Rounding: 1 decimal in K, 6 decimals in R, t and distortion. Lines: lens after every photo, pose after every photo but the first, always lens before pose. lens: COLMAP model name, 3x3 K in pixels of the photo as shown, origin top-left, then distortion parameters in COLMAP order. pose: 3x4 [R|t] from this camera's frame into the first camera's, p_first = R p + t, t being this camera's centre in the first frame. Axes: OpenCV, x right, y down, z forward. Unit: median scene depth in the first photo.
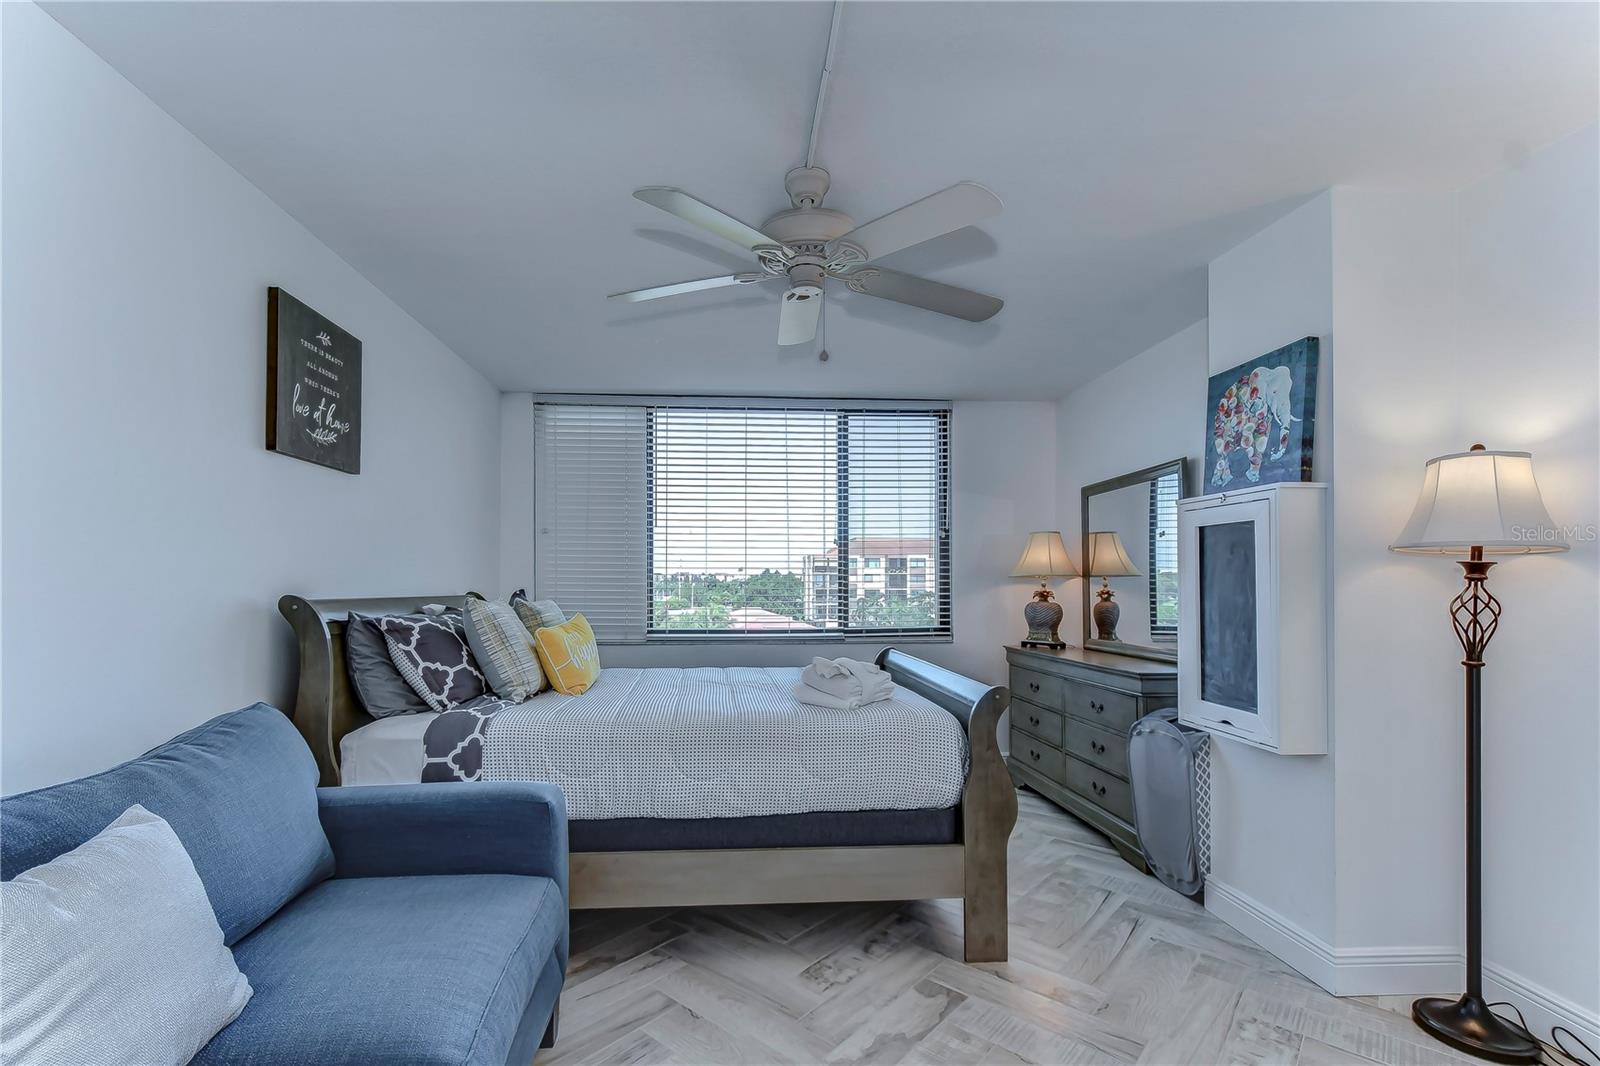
lens RADIAL K [[710.4, 0, 767.2], [0, 710.4, 572.8], [0, 0, 1]] dist [0.001888, 0.000091]
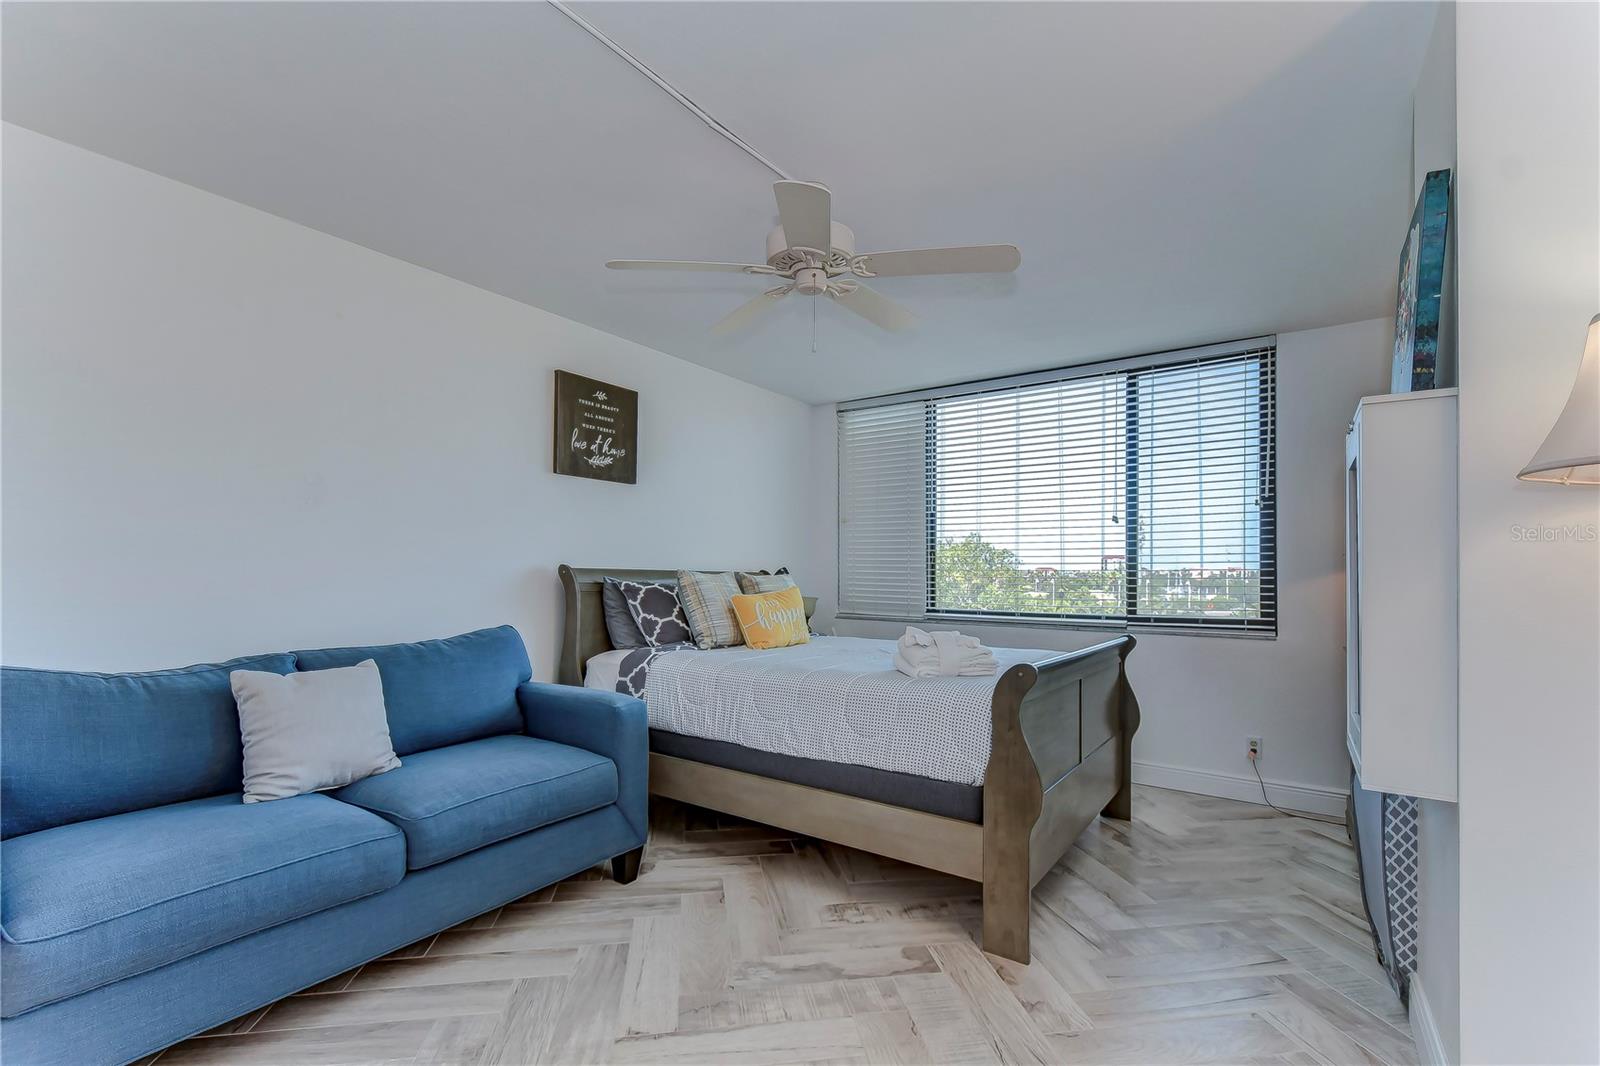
lens RADIAL K [[700.9, 0, 801.4], [0, 700.9, 567.3], [0, 0, 1]] dist [-0.000994, -0.000147]
pose [[0.780421, -0.000022, -0.625254, 0.634335], [-0.000520, 1.000000, -0.000684, 0.034647], [0.625254, 0.000859, 0.780421, 0.108857]]
